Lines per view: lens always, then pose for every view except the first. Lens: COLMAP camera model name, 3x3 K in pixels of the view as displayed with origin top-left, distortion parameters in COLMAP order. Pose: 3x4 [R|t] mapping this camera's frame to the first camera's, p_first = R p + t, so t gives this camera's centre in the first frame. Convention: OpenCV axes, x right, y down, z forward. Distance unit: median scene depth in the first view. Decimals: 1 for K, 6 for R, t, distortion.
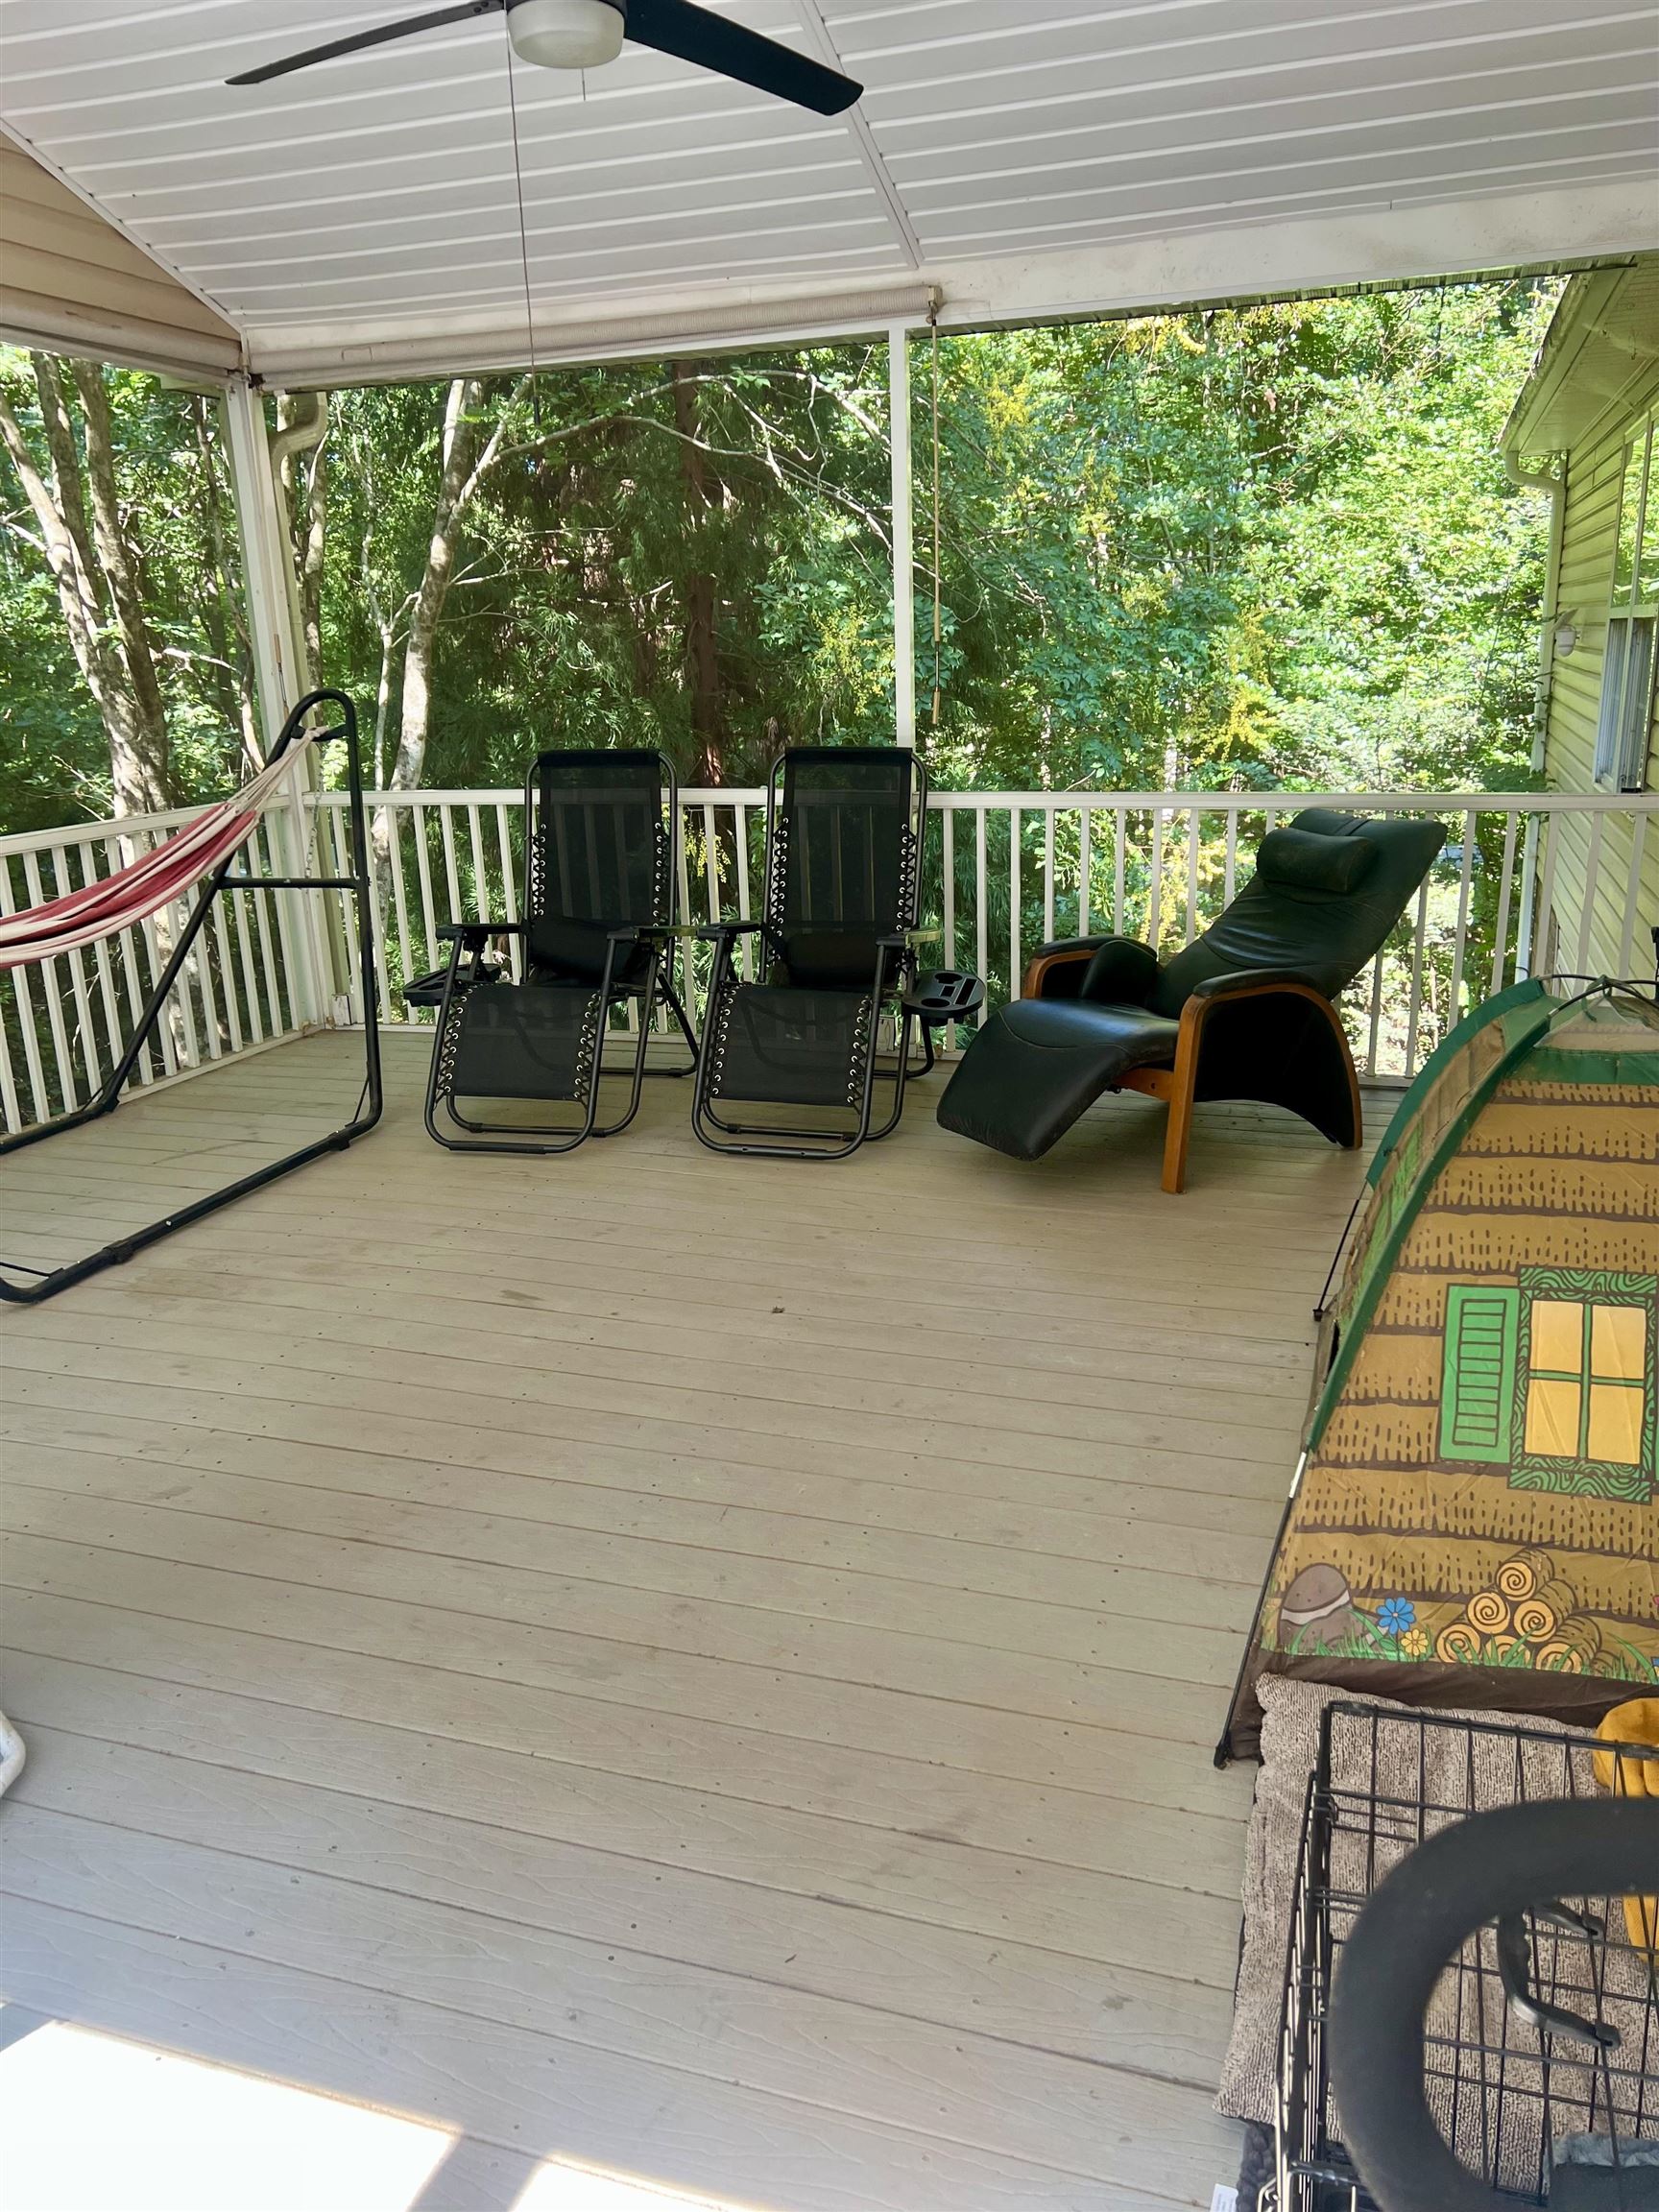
lens RADIAL K [[1672.6, 0, 829.4], [0, 1672.6, 1122.9], [0, 0, 1]] dist [0.060497, -0.071418]
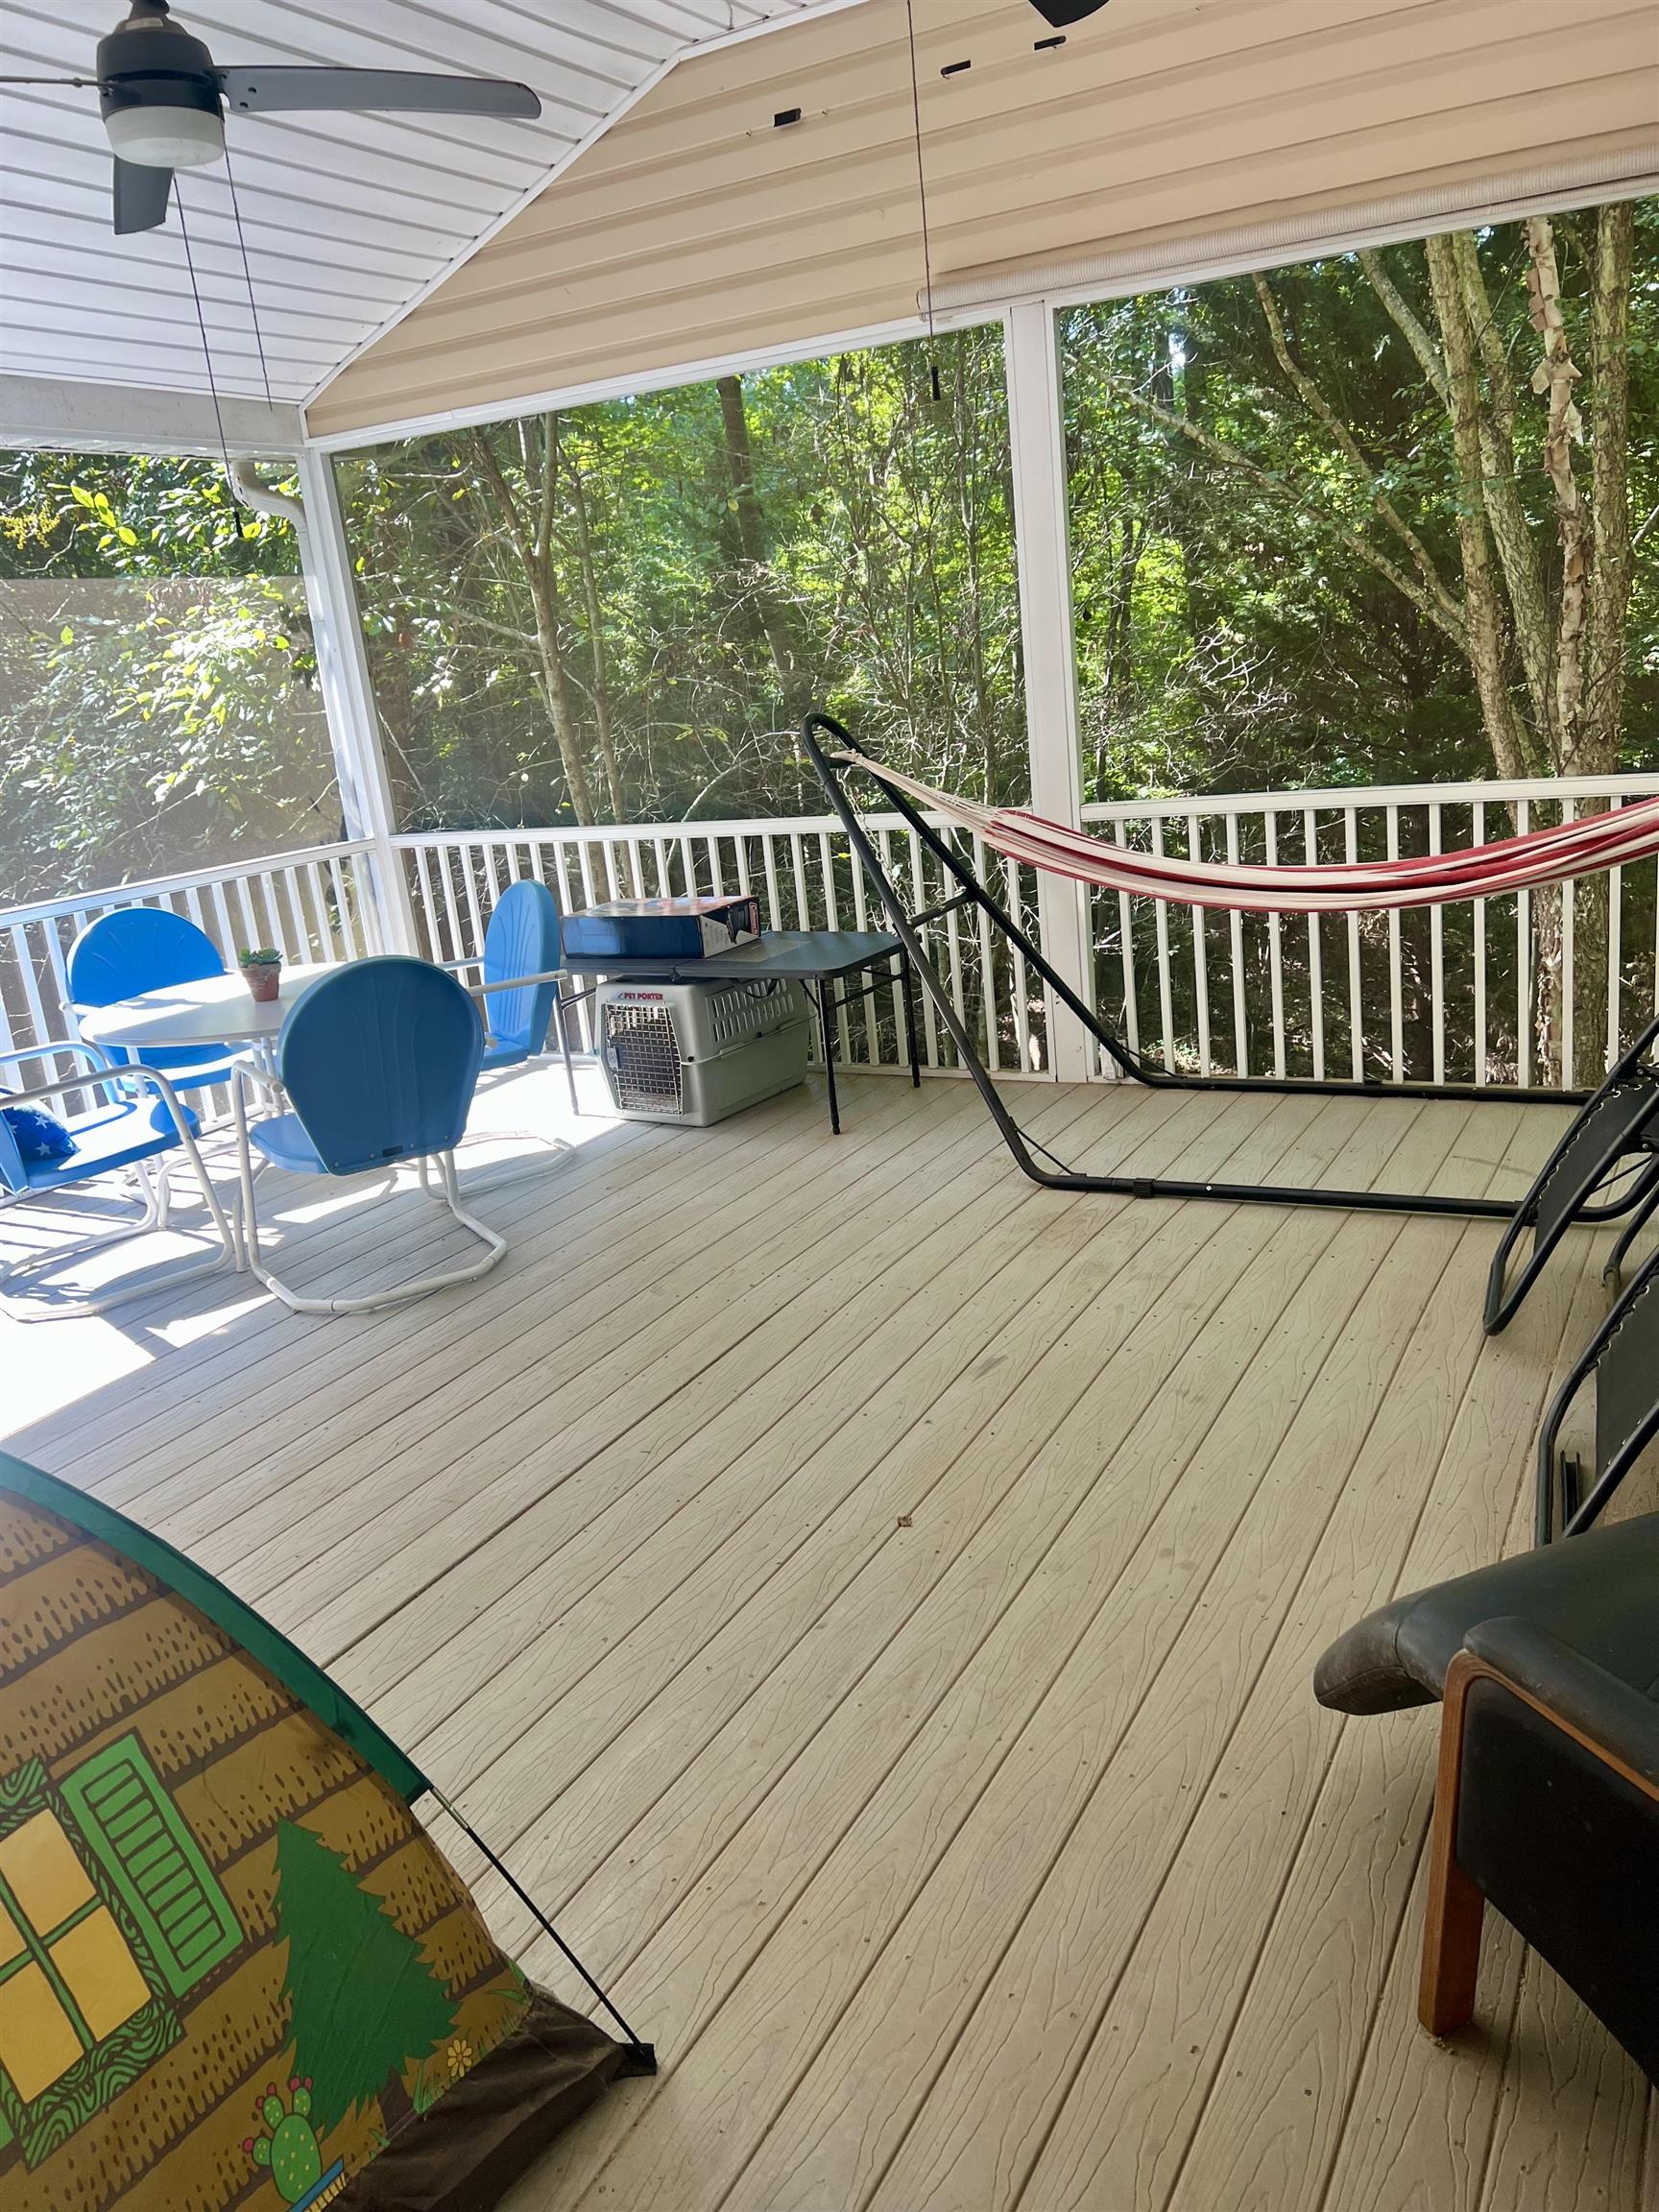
lens RADIAL K [[1666.2, 0, 829.5], [0, 1666.2, 1106.0], [0, 0, 1]] dist [0.059412, -0.063959]
pose [[-0.172214, 0.320295, -0.931533, 0.605206], [-0.178596, 0.919837, 0.349291, -0.316092], [0.968734, 0.226521, -0.101205, 0.927176]]
